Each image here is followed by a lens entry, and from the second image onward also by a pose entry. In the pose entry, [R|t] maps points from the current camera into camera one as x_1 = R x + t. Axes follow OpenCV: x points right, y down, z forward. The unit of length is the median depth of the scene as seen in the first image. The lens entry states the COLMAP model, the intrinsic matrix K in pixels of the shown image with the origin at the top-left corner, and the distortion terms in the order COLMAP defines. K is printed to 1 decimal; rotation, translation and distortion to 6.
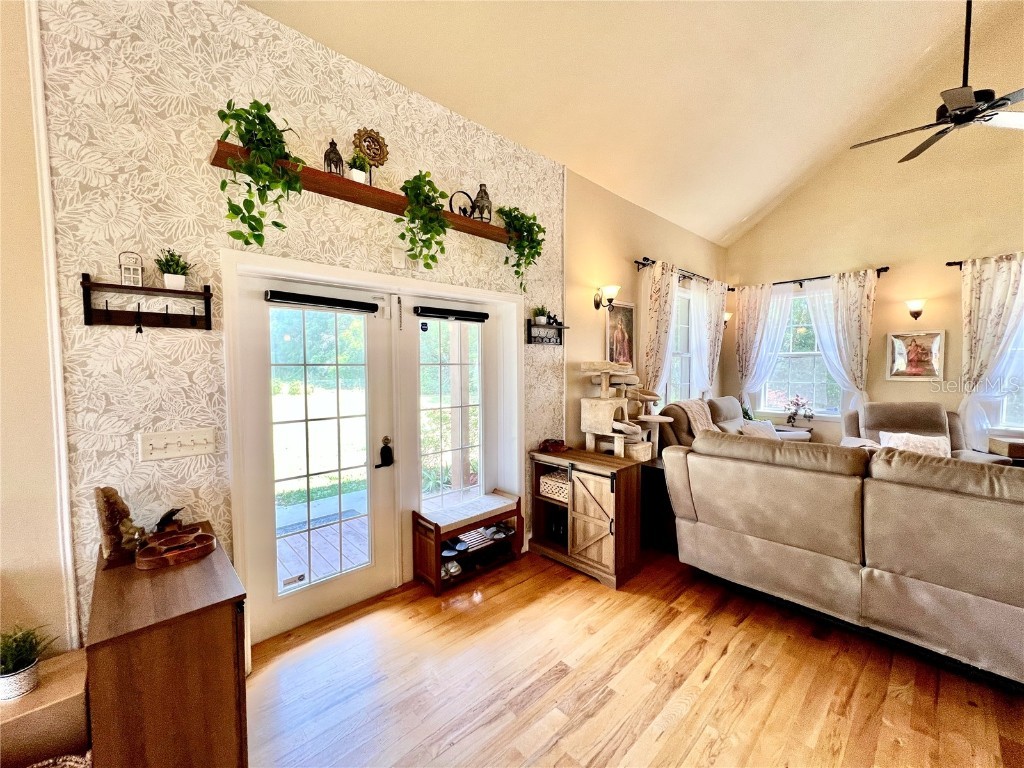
lens RADIAL K [[409.8, 0, 512.0], [0, 409.8, 384.0], [0, 0, 1]] dist [-0.008005, 0.004127]
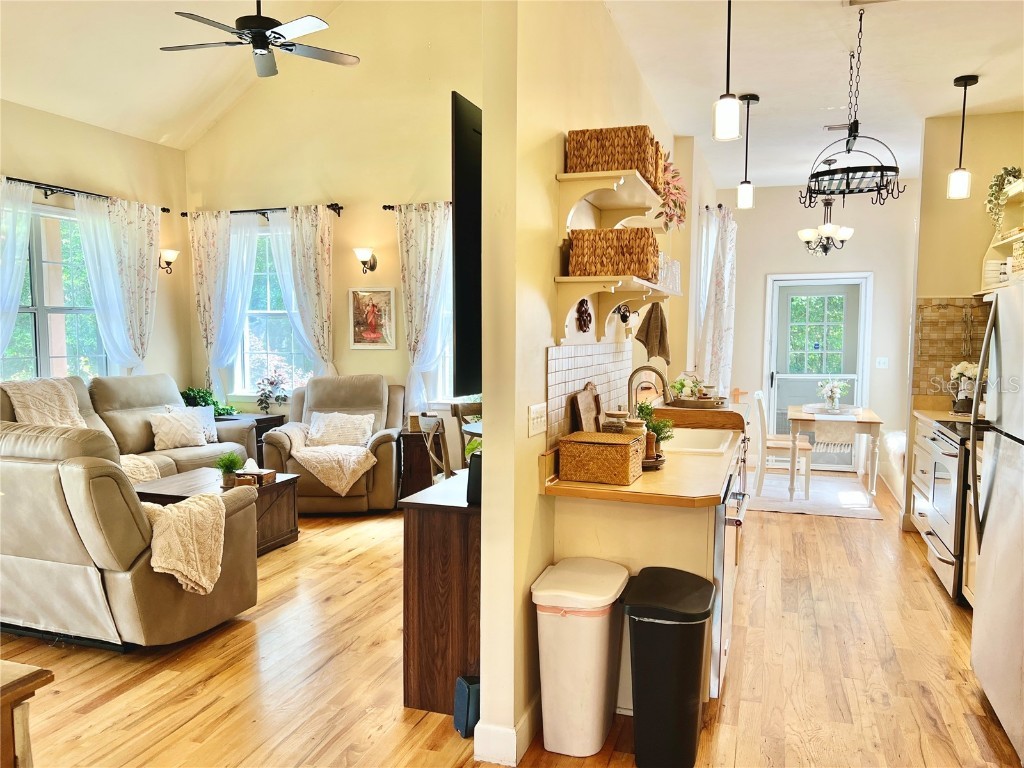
lens RADIAL K [[764.7, 0, 514.4], [0, 764.7, 396.7], [0, 0, 1]] dist [0.020190, 0.000033]
pose [[0.882644, -0.033056, 0.468878, 0.561178], [0.013693, 0.998909, 0.044647, 0.024803], [-0.469842, -0.032987, 0.882134, -0.512356]]
